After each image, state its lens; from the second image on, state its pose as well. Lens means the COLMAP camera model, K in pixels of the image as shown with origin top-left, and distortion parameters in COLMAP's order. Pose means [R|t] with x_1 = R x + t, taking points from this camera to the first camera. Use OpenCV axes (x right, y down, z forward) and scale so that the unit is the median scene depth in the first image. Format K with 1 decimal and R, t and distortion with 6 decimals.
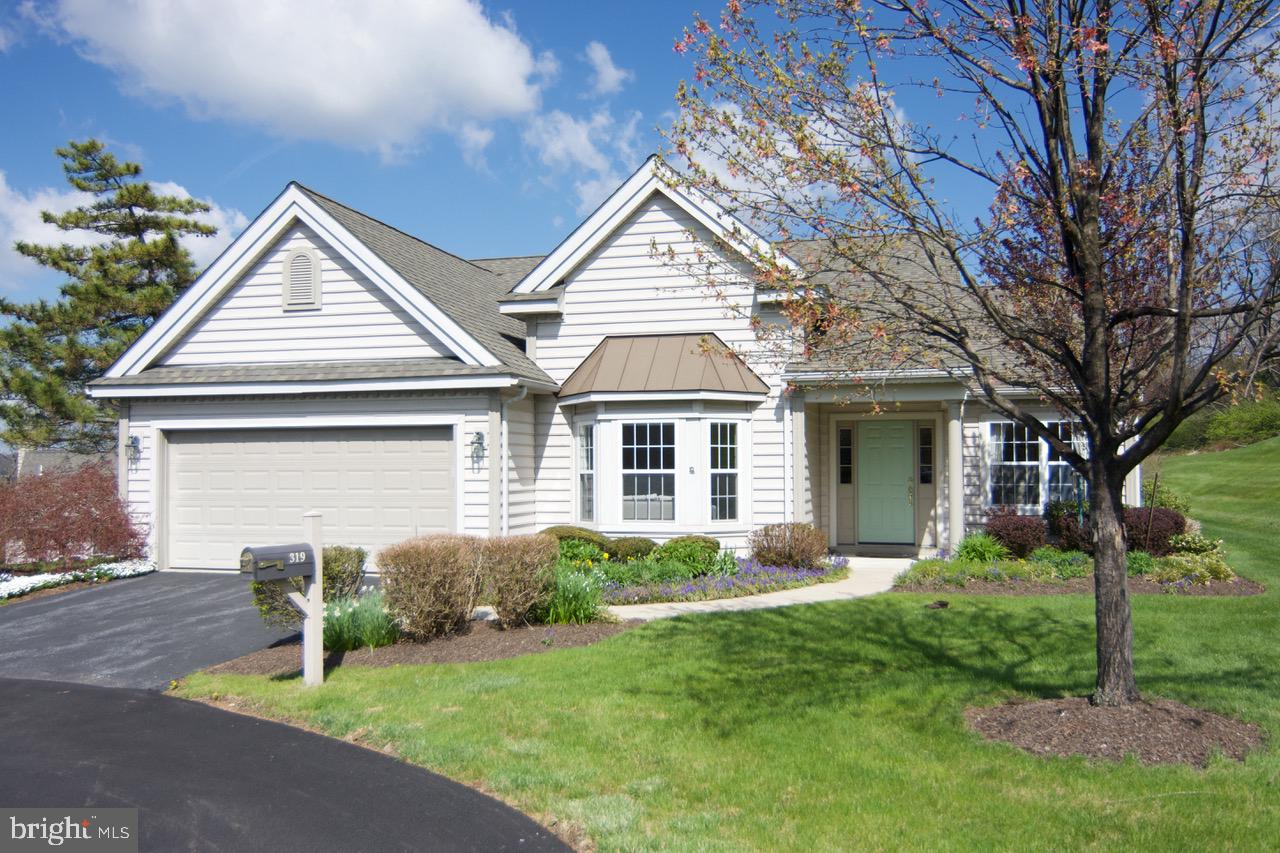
lens RADIAL K [[1018.3, 0, 640.0], [0, 1018.3, 426.5], [0, 0, 1]] dist [0.001075, -0.007857]
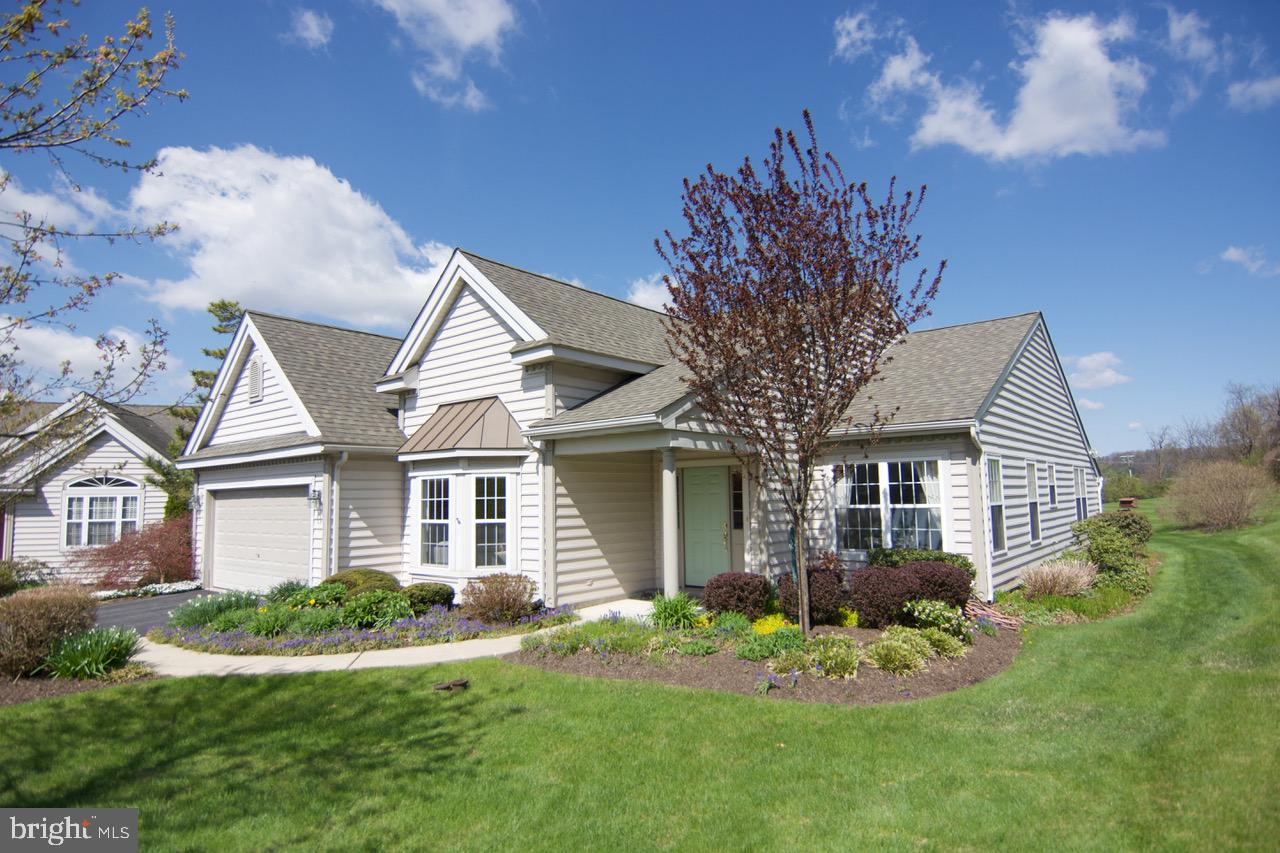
lens RADIAL K [[697.9, 0, 641.3], [0, 697.9, 428.5], [0, 0, 1]] dist [0.006359, -0.021227]
pose [[0.907840, -0.055212, -0.415666, 0.540770], [0.033512, 0.997676, -0.059327, -0.005525], [0.417975, 0.039929, 0.907581, 0.376659]]
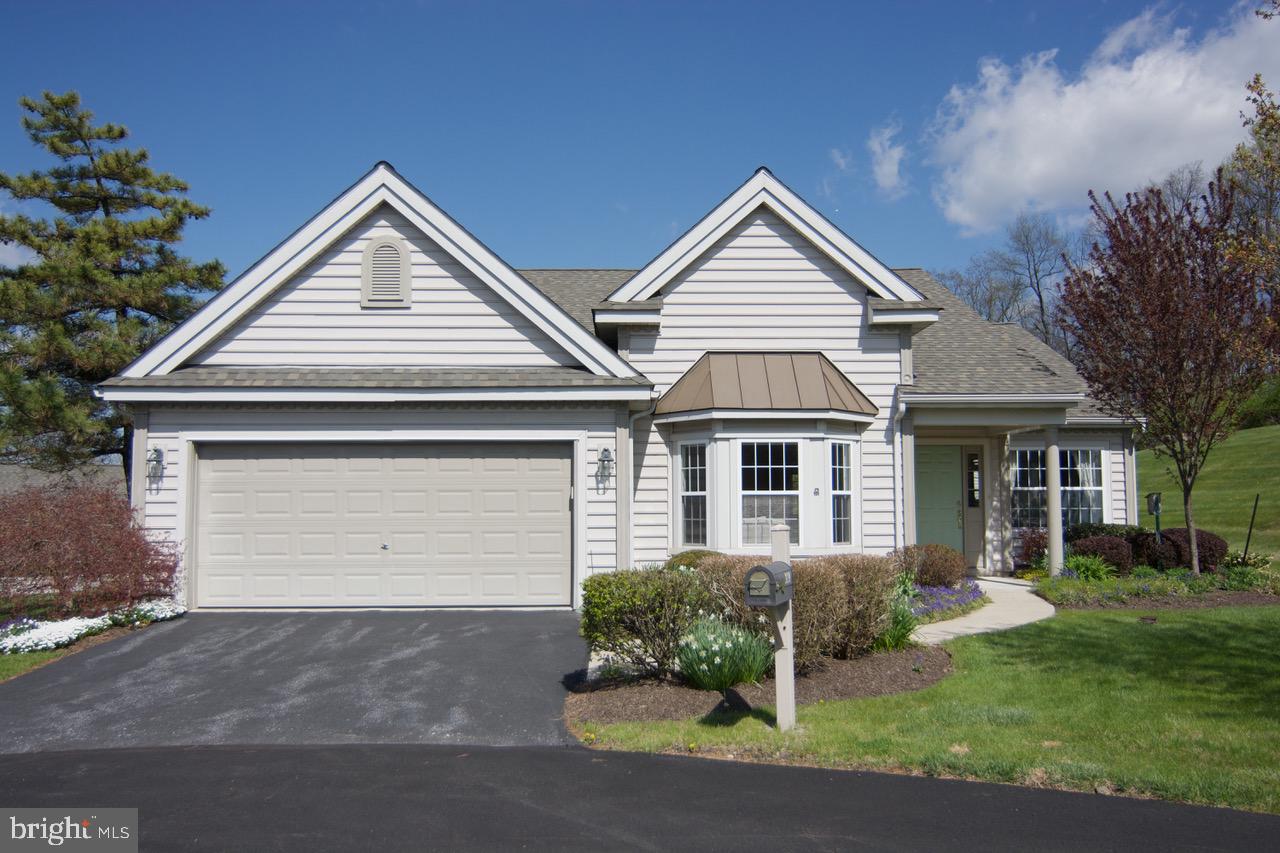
lens RADIAL K [[1018.3, 0, 640.0], [0, 1018.3, 426.5], [0, 0, 1]] dist [0.001075, -0.007857]
pose [[0.964629, 0.020884, 0.262783, -0.358697], [-0.011995, 0.999302, -0.035383, 0.016802], [-0.263339, 0.030979, 0.964206, 0.102589]]
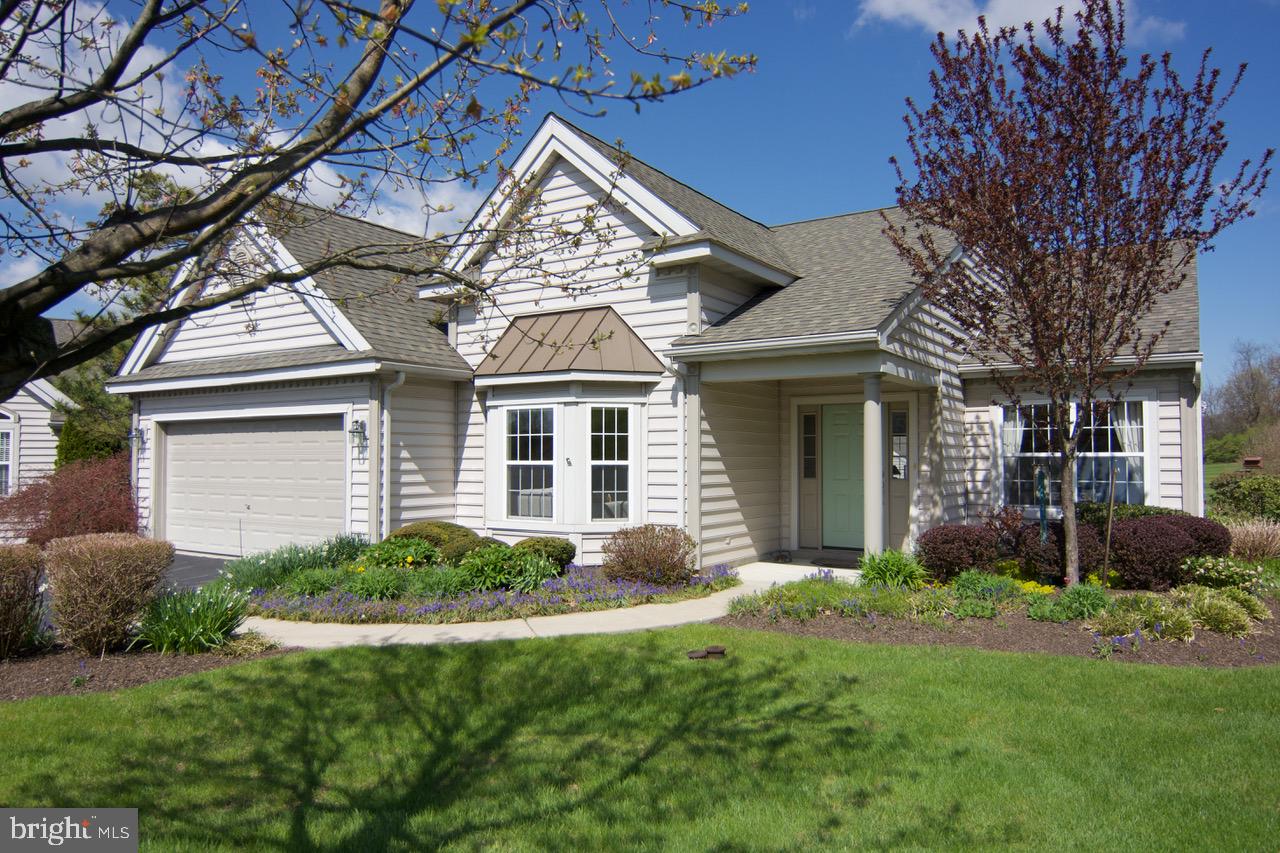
lens RADIAL K [[849.1, 0, 642.7], [0, 849.1, 429.4], [0, 0, 1]] dist [0.000911, -0.000505]
pose [[0.949902, -0.007278, -0.312464, 0.332746], [0.009647, 0.999935, 0.006037, 0.010871], [0.312400, -0.008749, 0.949910, 0.313448]]
